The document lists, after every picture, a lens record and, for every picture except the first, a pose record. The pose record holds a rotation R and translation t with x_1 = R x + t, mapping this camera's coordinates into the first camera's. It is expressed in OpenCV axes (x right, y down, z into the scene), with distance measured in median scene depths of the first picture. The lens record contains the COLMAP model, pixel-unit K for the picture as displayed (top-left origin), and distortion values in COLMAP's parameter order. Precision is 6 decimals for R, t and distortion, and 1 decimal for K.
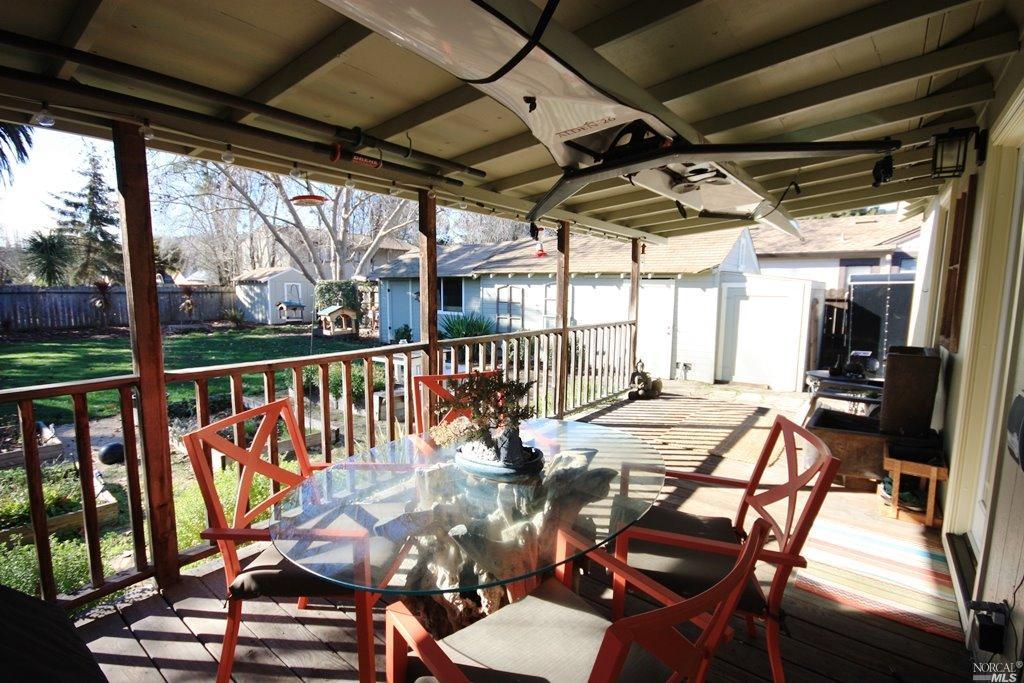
lens RADIAL K [[468.7, 0, 511.1], [0, 468.7, 345.4], [0, 0, 1]] dist [-0.003725, -0.003388]
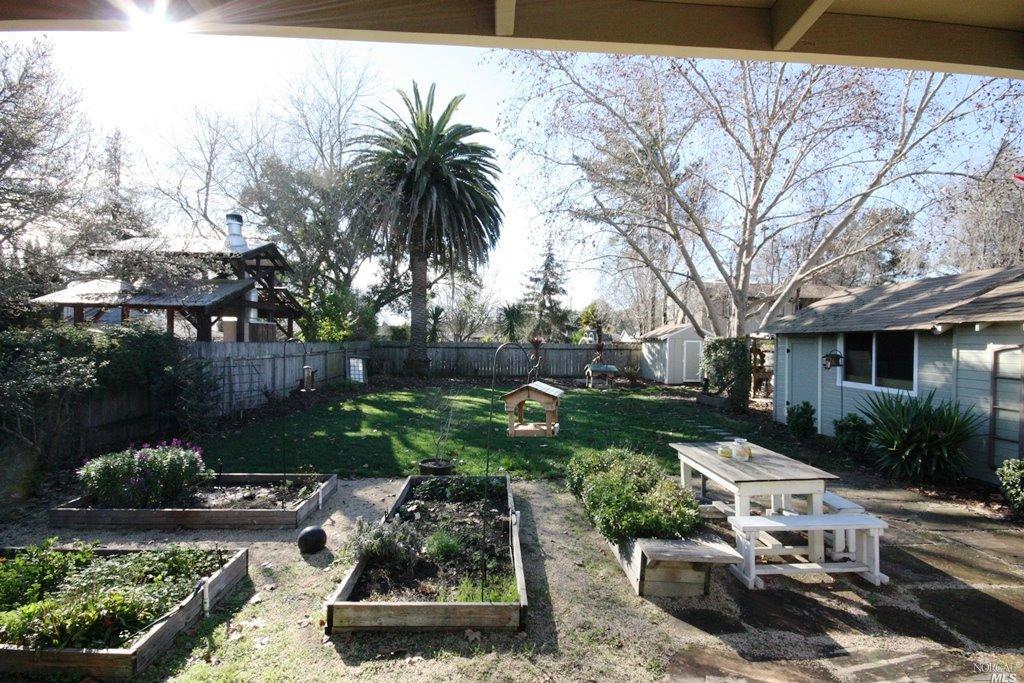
lens RADIAL K [[468.7, 0, 514.0], [0, 468.7, 340.8], [0, 0, 1]] dist [-0.003725, -0.003388]
pose [[0.645715, -0.000230, -0.763578, 0.010741], [-0.099382, 0.991469, -0.084340, -0.021633], [0.757084, 0.130345, 0.640183, 0.155726]]
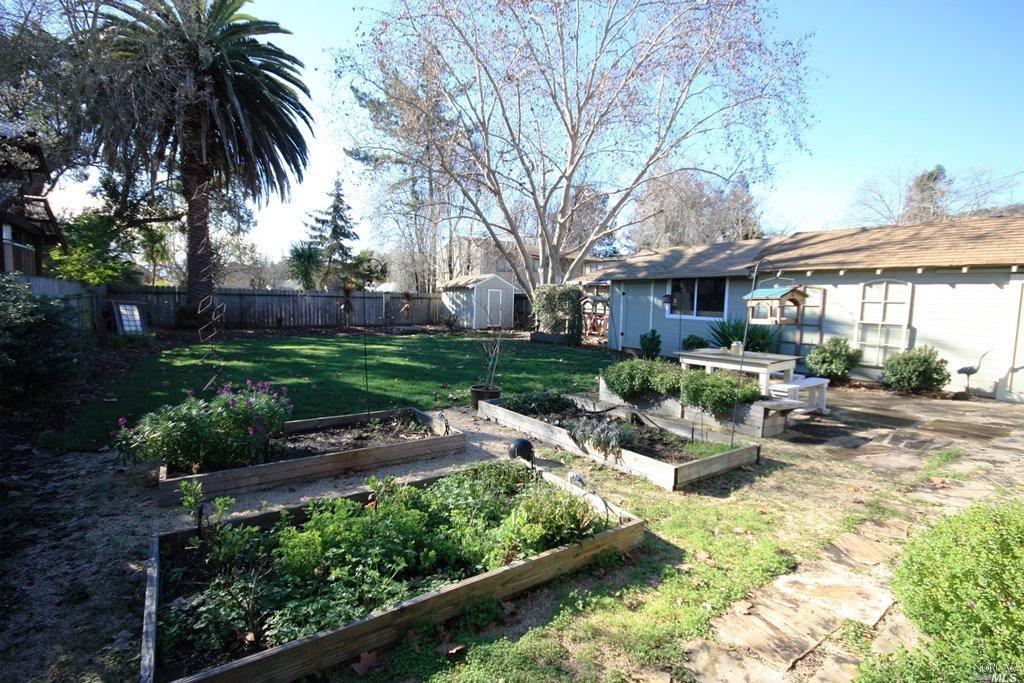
lens RADIAL K [[468.7, 0, 509.3], [0, 468.7, 344.5], [0, 0, 1]] dist [-0.003725, -0.003388]
pose [[0.955531, 0.038611, -0.292352, -0.141167], [-0.048379, 0.998484, -0.026253, 0.013106], [0.290896, 0.039229, 0.955950, 0.031660]]
